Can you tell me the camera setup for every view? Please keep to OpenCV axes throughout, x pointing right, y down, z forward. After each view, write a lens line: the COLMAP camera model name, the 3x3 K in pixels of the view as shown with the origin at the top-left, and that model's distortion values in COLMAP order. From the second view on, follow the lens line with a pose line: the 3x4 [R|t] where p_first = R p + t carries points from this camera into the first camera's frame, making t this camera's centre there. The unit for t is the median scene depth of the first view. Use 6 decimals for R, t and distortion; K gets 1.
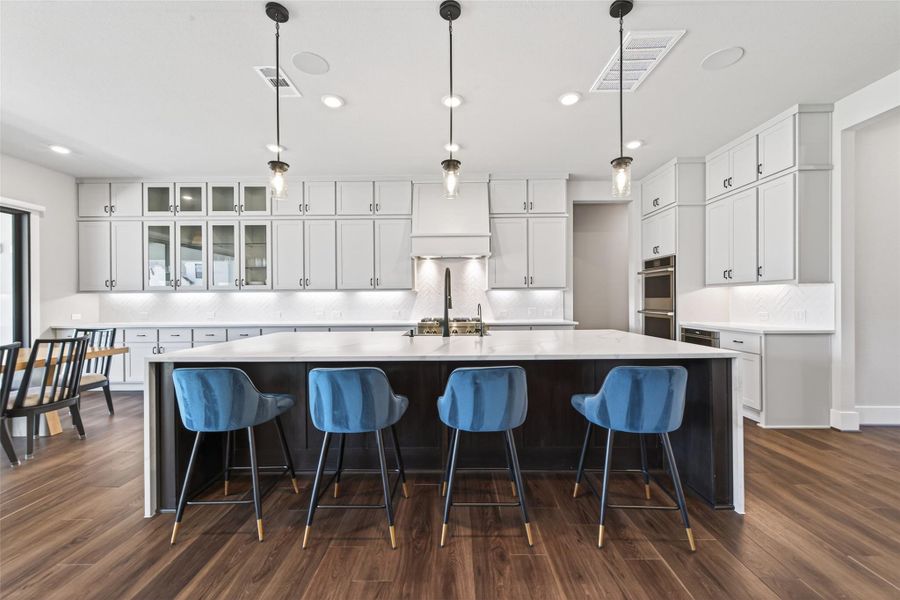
lens RADIAL K [[352.5, 0, 453.2], [0, 352.5, 298.8], [0, 0, 1]] dist [0.009110, -0.001477]
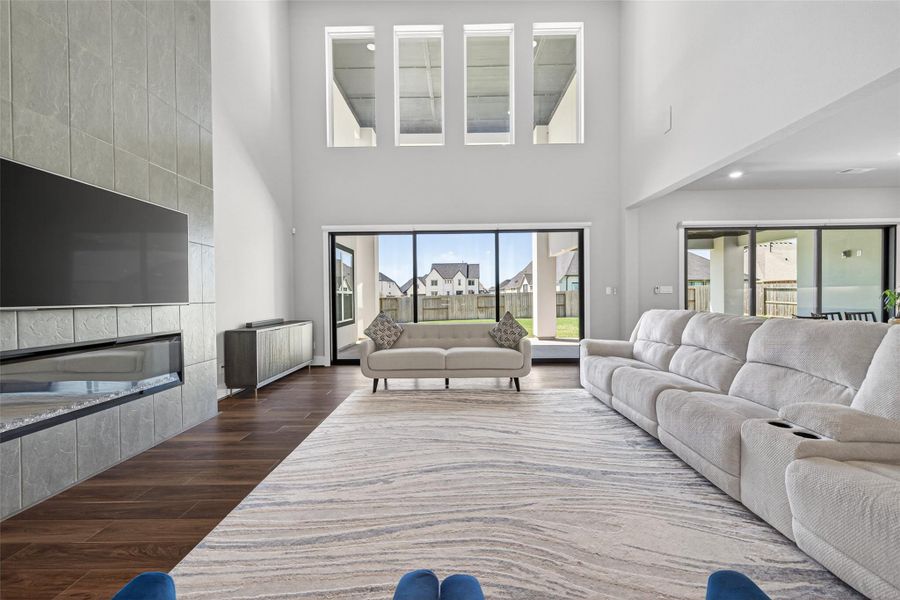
lens RADIAL K [[352.5, 0, 451.8], [0, 352.5, 299.0], [0, 0, 1]] dist [0.009110, -0.001477]
pose [[-0.003656, 0.015075, -0.999880, 0.148243], [0.014489, 0.999782, 0.015020, -0.007073], [0.999888, -0.014432, -0.003874, -0.609294]]
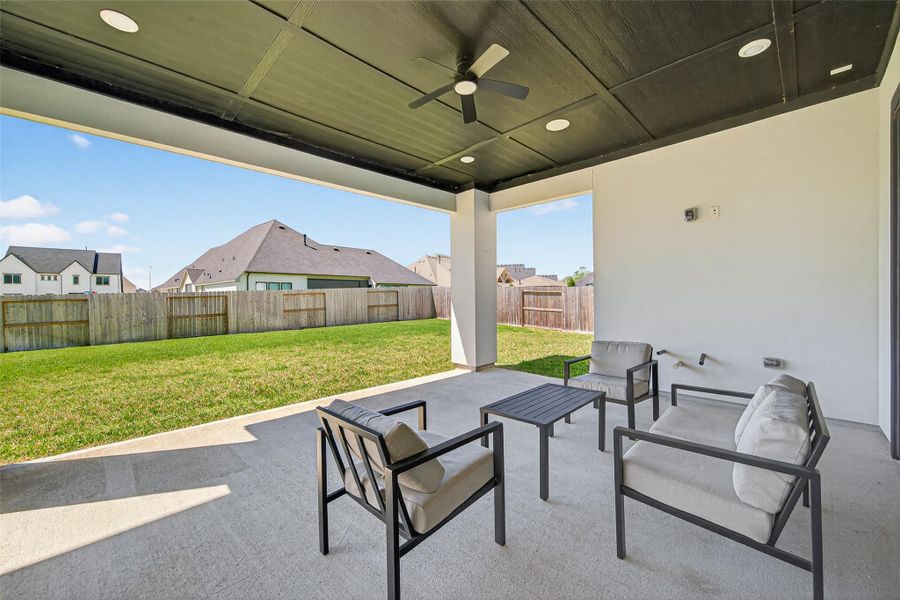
lens RADIAL K [[352.5, 0, 451.3], [0, 352.5, 298.5], [0, 0, 1]] dist [0.009110, -0.001477]
pose [[0.710765, 0.000996, -0.703428, -1.211569], [0.008315, 0.999917, 0.009818, 0.026338], [0.703380, -0.012827, 0.710698, 0.121739]]
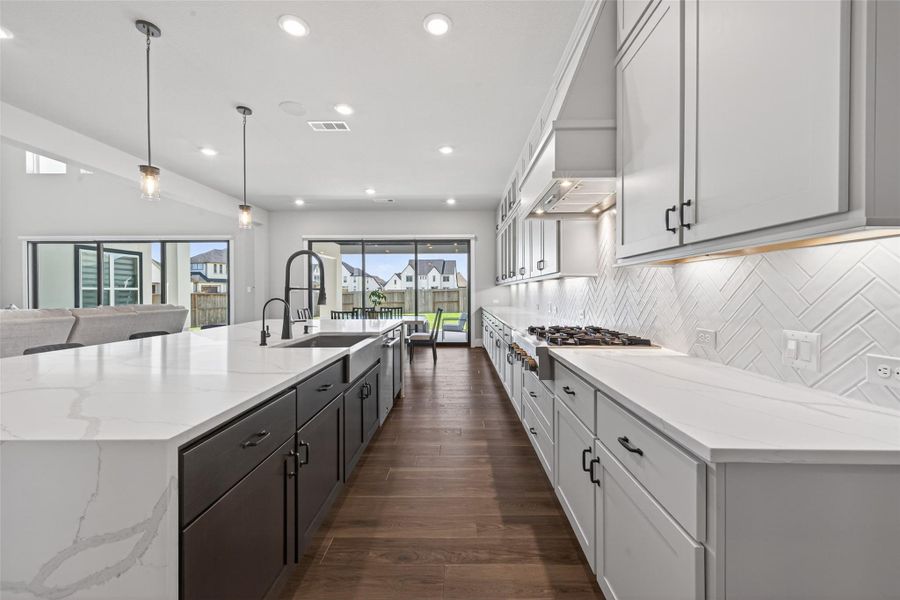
lens RADIAL K [[352.5, 0, 454.0], [0, 352.5, 293.0], [0, 0, 1]] dist [0.009110, -0.001477]
pose [[-0.005840, 0.010467, -0.999928, 0.463244], [0.008066, 0.999913, 0.010420, -0.002830], [0.999950, -0.008005, -0.005924, 0.841380]]
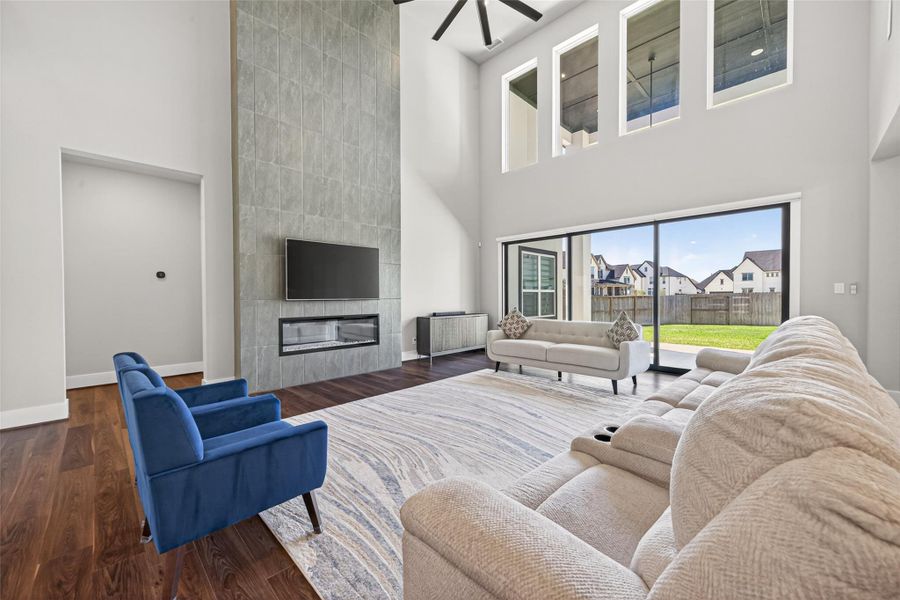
lens RADIAL K [[352.5, 0, 450.7], [0, 352.5, 297.9], [0, 0, 1]] dist [0.009110, -0.001477]
pose [[-0.701048, 0.014481, -0.712968, 0.150285], [0.013083, 0.999887, 0.007444, -0.004504], [0.712995, -0.004108, -0.701158, -0.134962]]
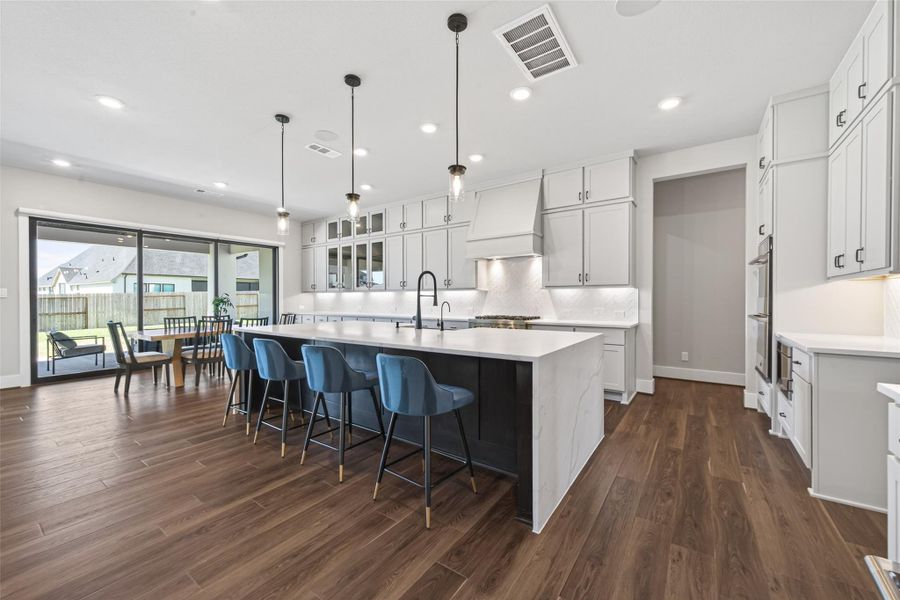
lens RADIAL K [[352.5, 0, 449.3], [0, 352.5, 298.5], [0, 0, 1]] dist [0.009110, -0.001477]
pose [[0.820929, 0.005912, -0.571000, 0.445017], [-0.001064, 0.999960, 0.008825, -0.004916], [0.571029, -0.006637, 0.820903, 0.045613]]
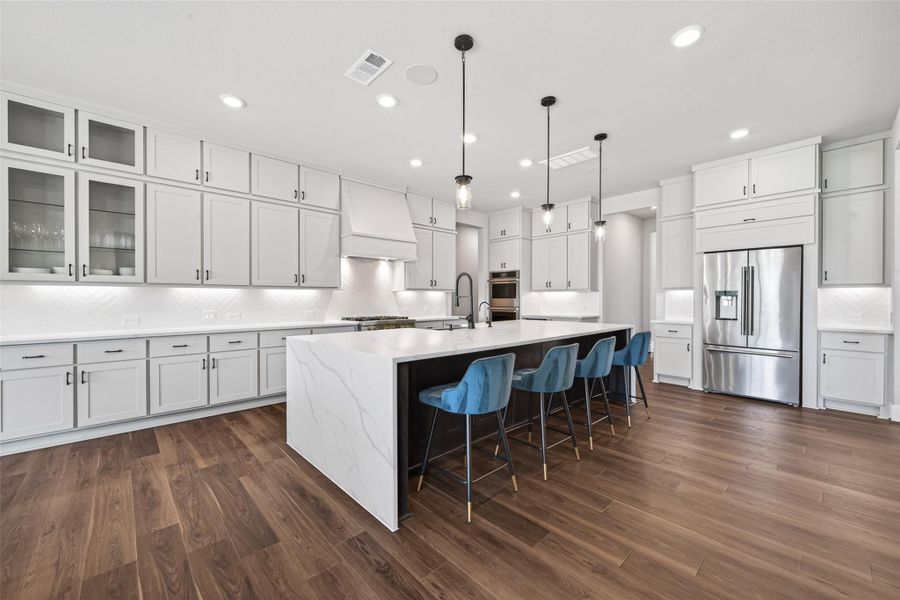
lens RADIAL K [[352.5, 0, 449.1], [0, 352.5, 301.9], [0, 0, 1]] dist [0.009110, -0.001477]
pose [[0.729710, -0.000561, 0.683757, -0.555844], [-0.006468, 0.999949, 0.007723, 0.001449], [-0.683726, -0.010058, 0.729669, 0.090711]]
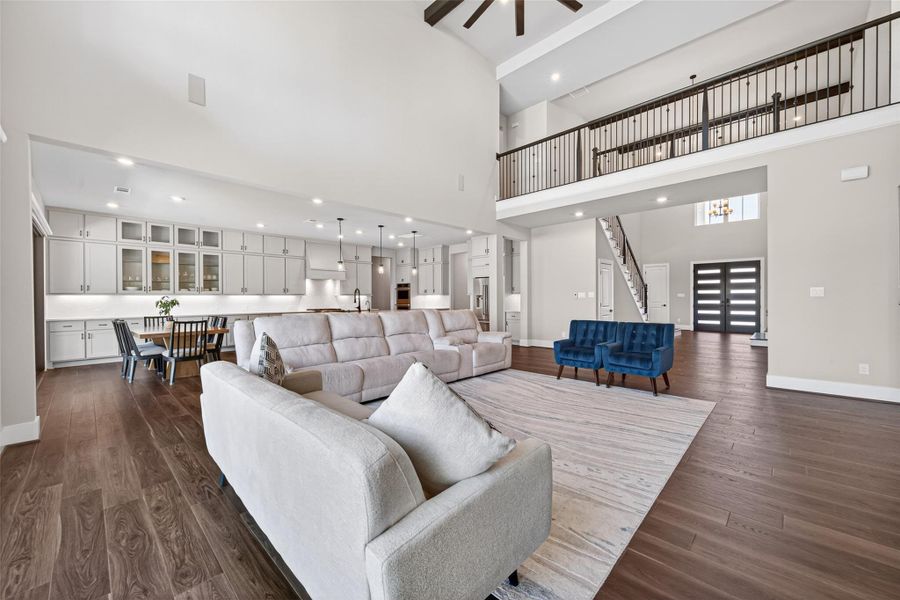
lens RADIAL K [[352.5, 0, 454.0], [0, 352.5, 299.9], [0, 0, 1]] dist [0.009110, -0.001477]
pose [[0.685056, -0.000851, 0.728490, -0.992250], [-0.001221, 0.999997, 0.002317, -0.002214], [-0.728489, -0.002477, 0.685053, -0.980987]]
